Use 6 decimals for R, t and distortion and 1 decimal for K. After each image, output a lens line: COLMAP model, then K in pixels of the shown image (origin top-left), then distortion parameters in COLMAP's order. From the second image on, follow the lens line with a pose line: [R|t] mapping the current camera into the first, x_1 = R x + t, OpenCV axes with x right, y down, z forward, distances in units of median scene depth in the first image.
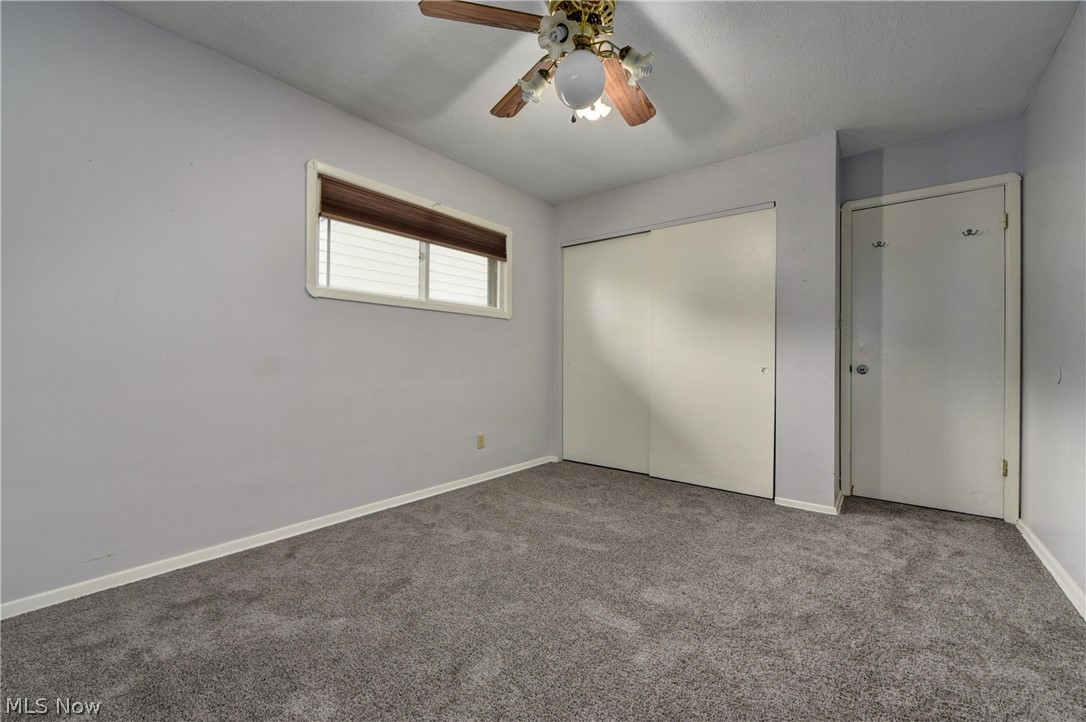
lens RADIAL K [[434.8, 0, 542.2], [0, 434.8, 359.3], [0, 0, 1]] dist [-0.006145, -0.000053]
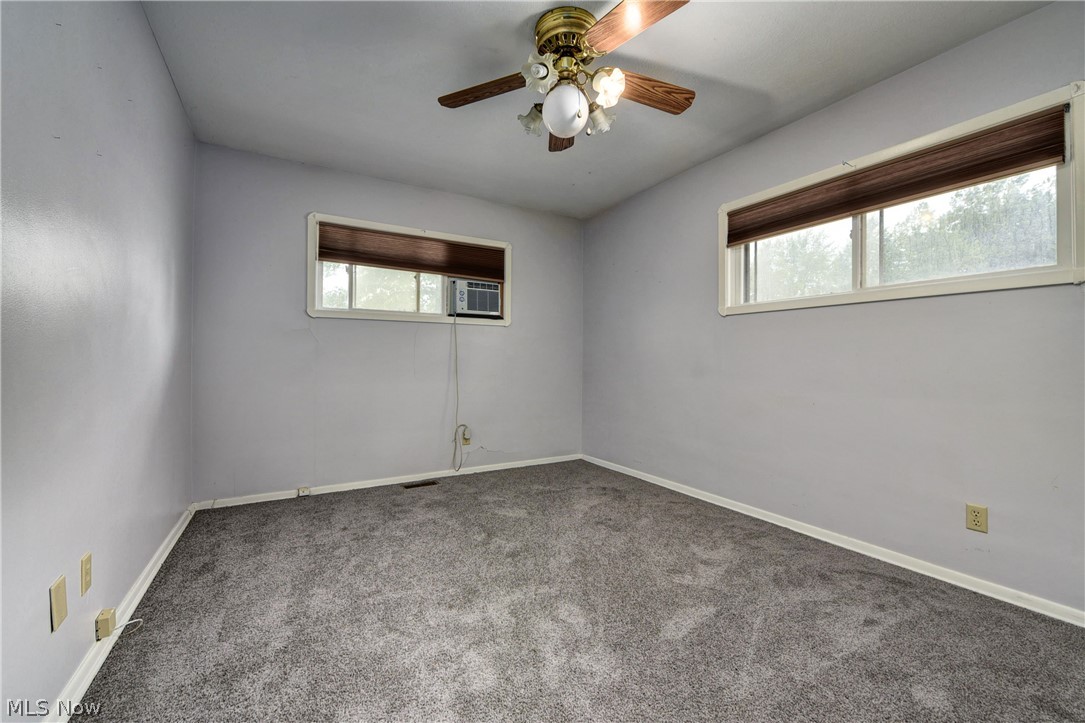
lens RADIAL K [[434.4, 0, 541.7], [0, 434.4, 359.8], [0, 0, 1]] dist [-0.006145, -0.000053]
pose [[-0.348428, -0.011416, -0.937266, 0.721908], [-0.008246, 0.999924, -0.009114, -0.004142], [0.937299, 0.004553, -0.348496, 0.853102]]
